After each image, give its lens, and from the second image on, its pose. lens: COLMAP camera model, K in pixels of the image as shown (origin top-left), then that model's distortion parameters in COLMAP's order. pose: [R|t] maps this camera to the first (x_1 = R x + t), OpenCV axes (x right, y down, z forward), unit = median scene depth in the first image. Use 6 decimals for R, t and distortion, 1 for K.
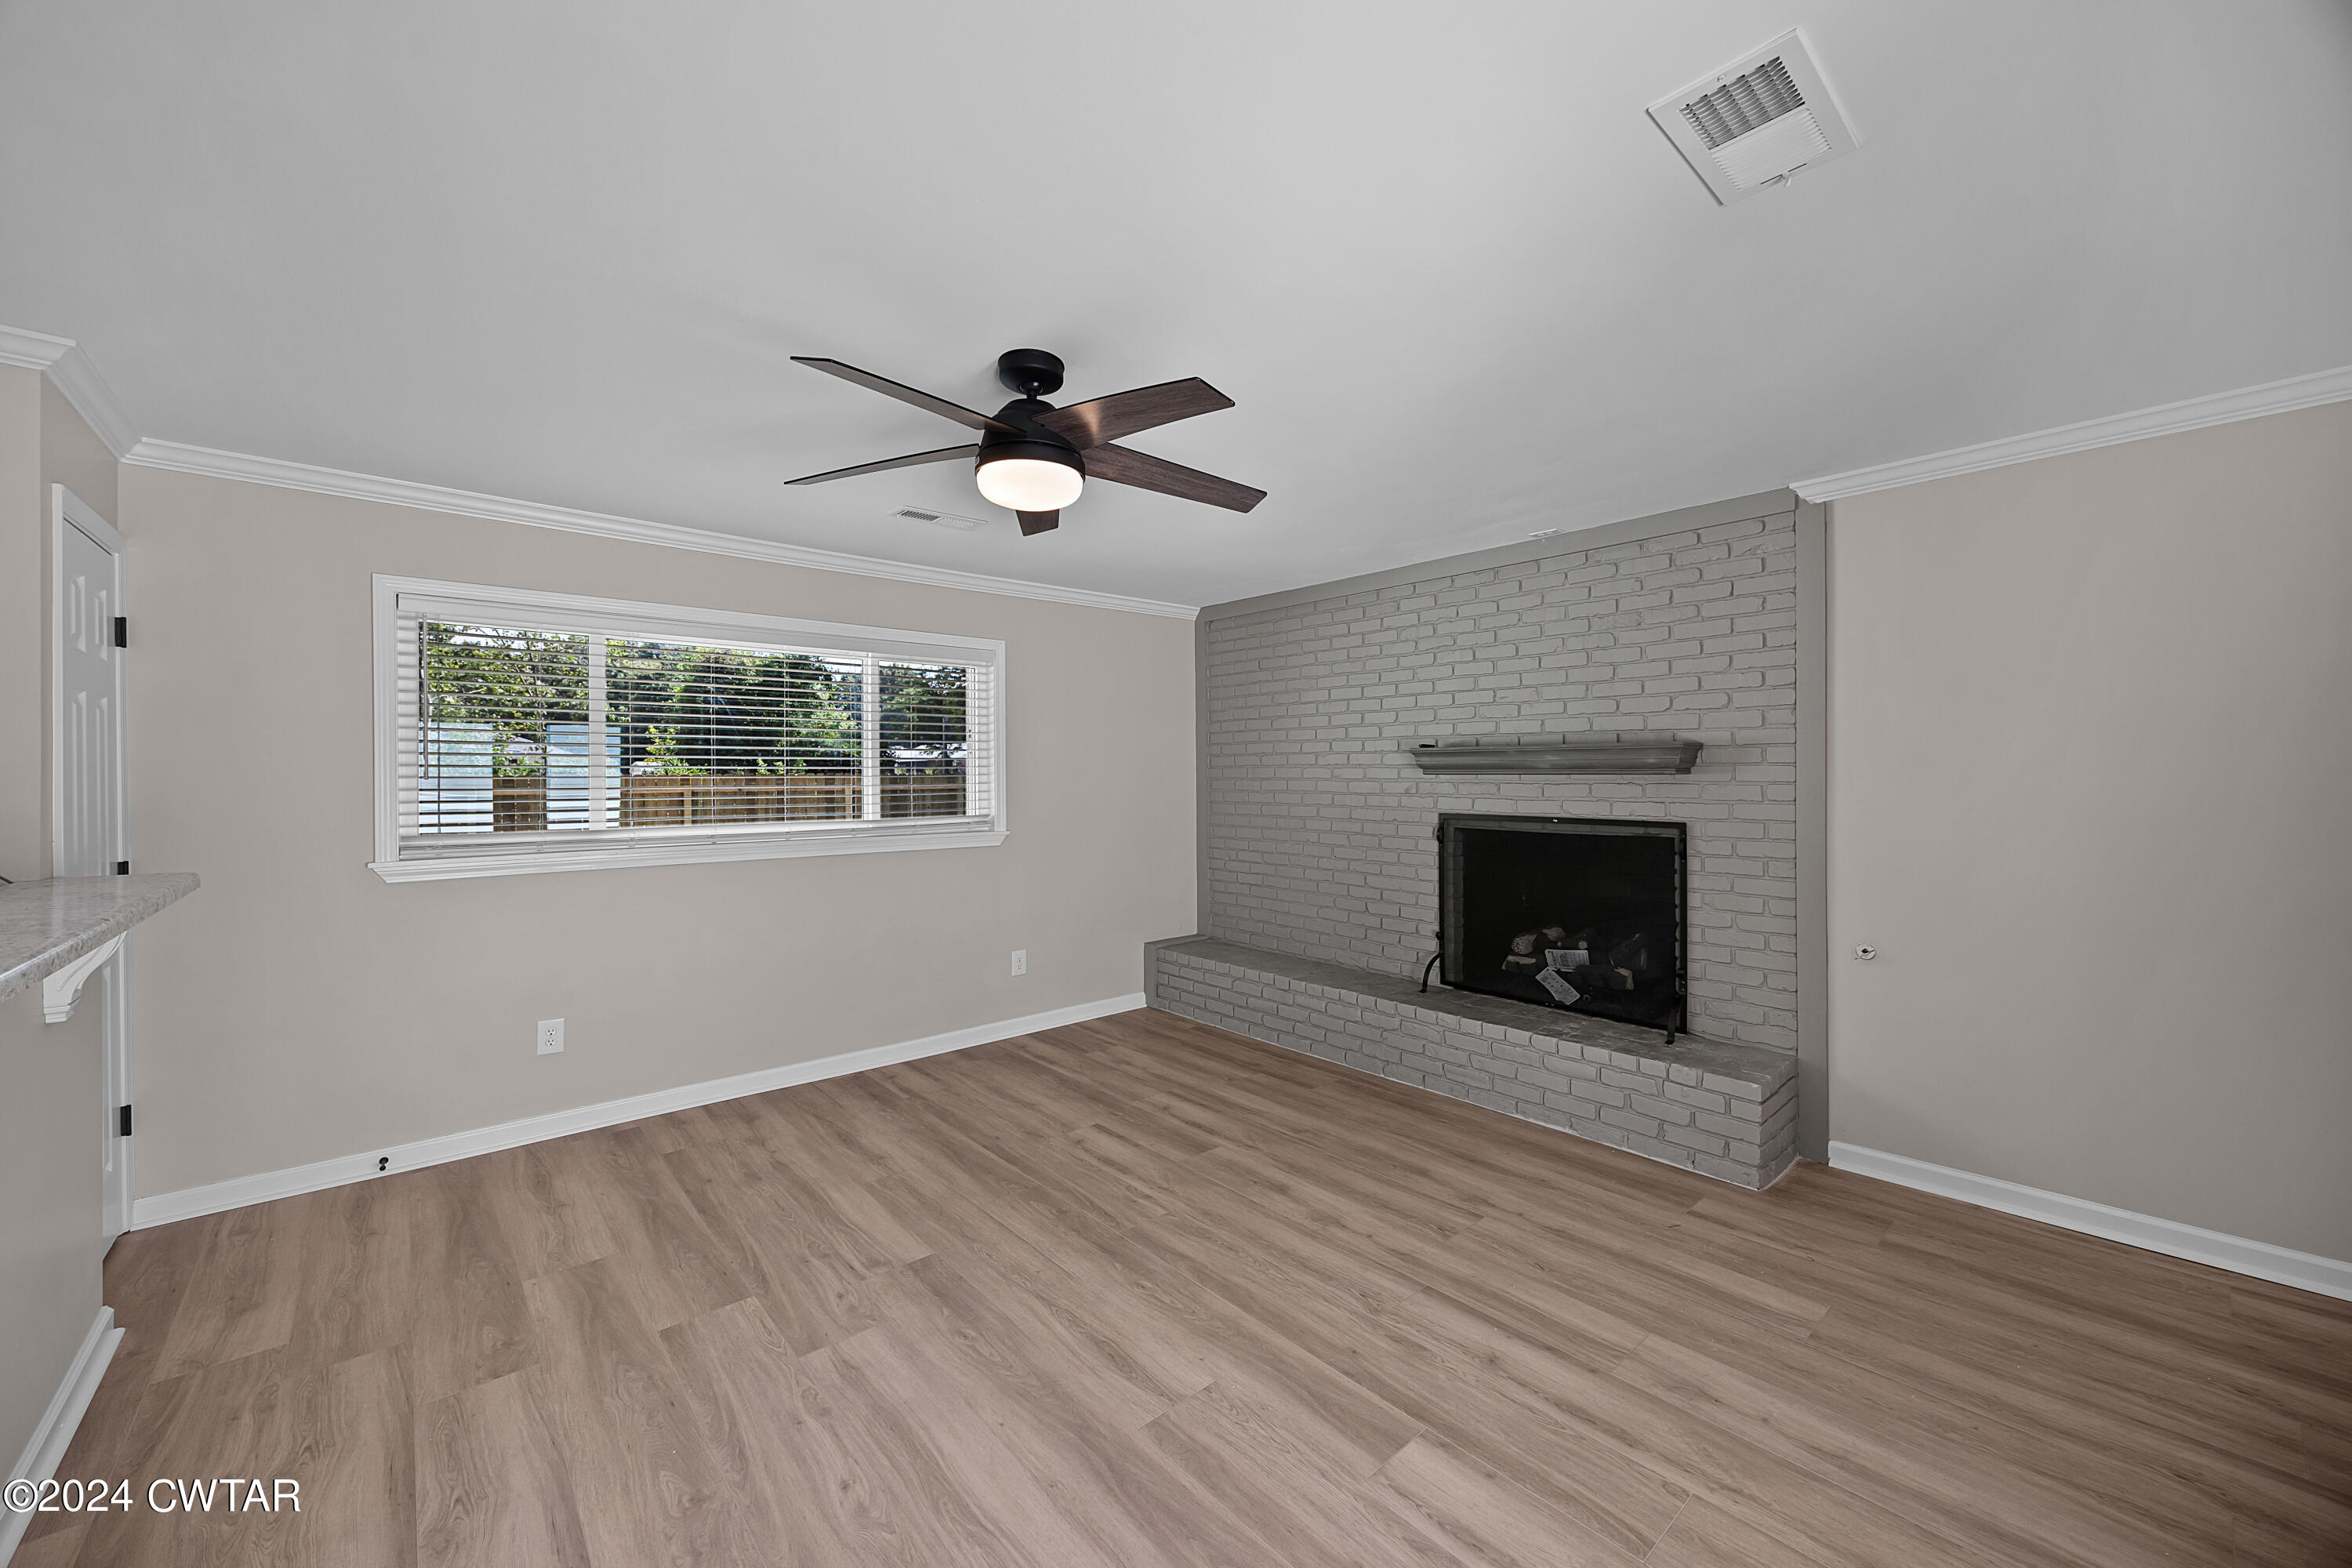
lens RADIAL K [[900.7, 0, 1180.1], [0, 900.7, 778.5], [0, 0, 1]] dist [-0.002356, -0.000107]
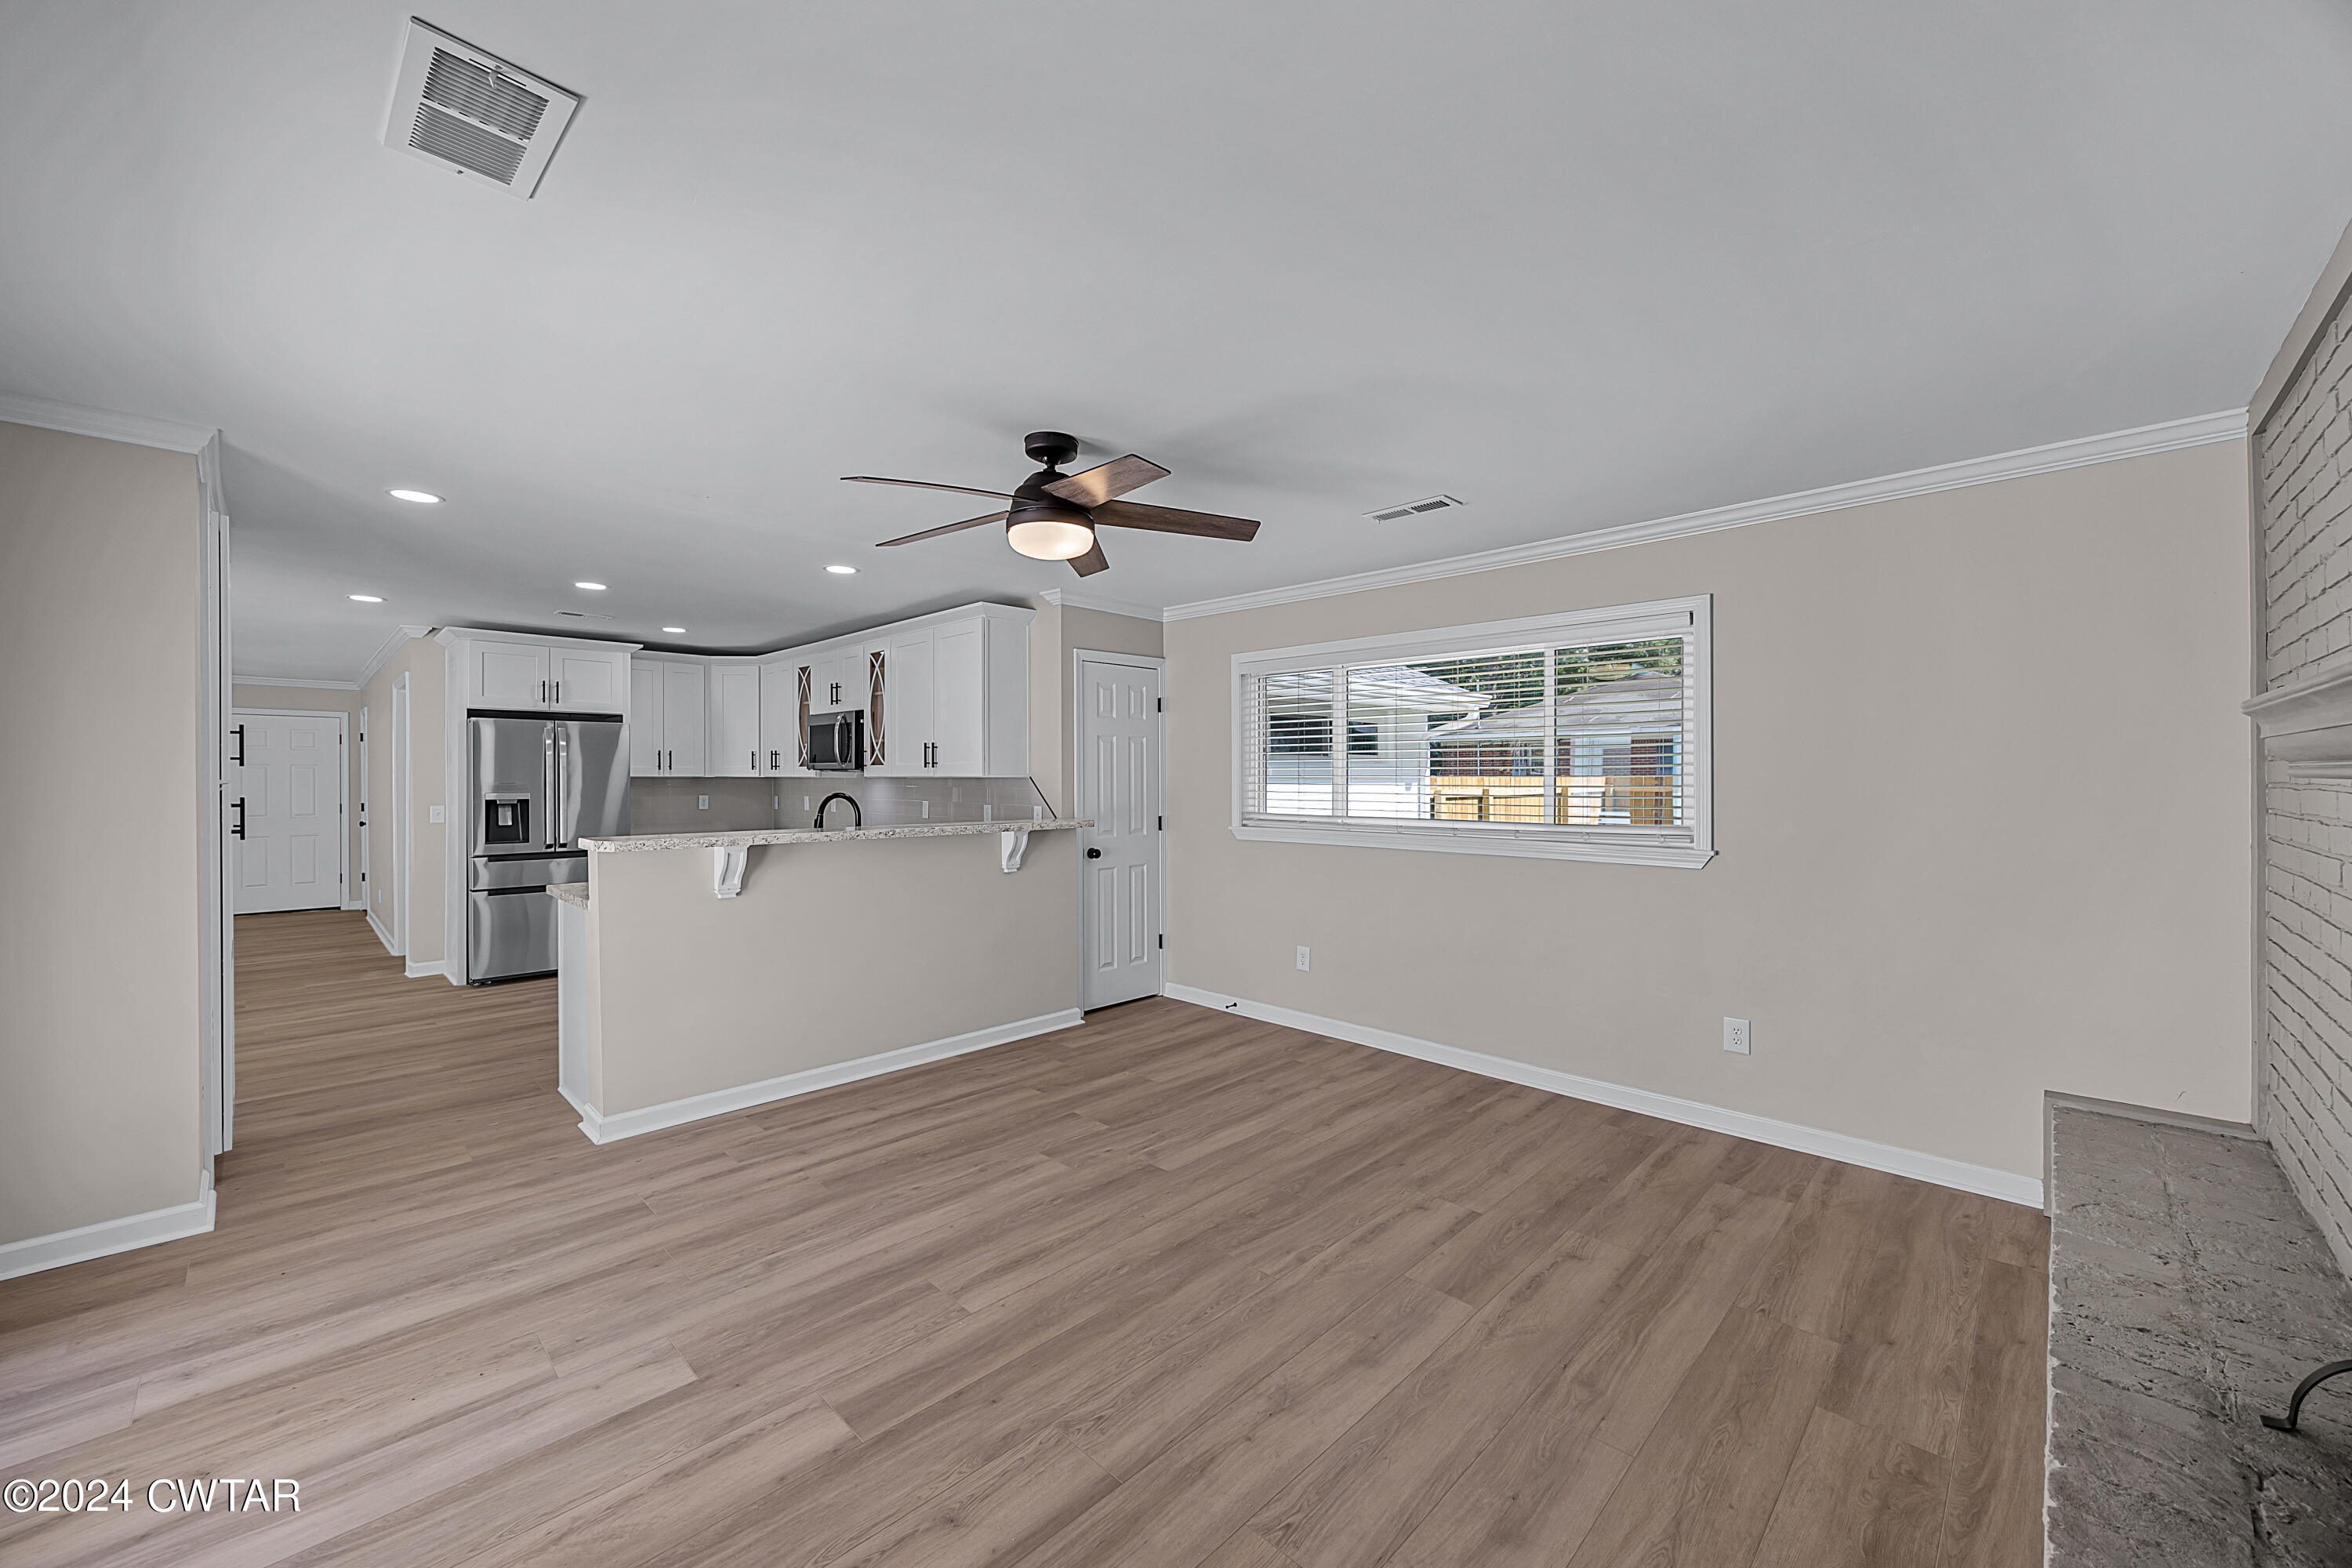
lens RADIAL K [[900.7, 0, 1180.1], [0, 900.7, 778.5], [0, 0, 1]] dist [-0.002356, -0.000107]
pose [[0.073156, 0.005537, -0.997305, 0.688777], [-0.003001, 0.999981, 0.005332, -0.003282], [0.997316, 0.002603, 0.073171, 0.688753]]
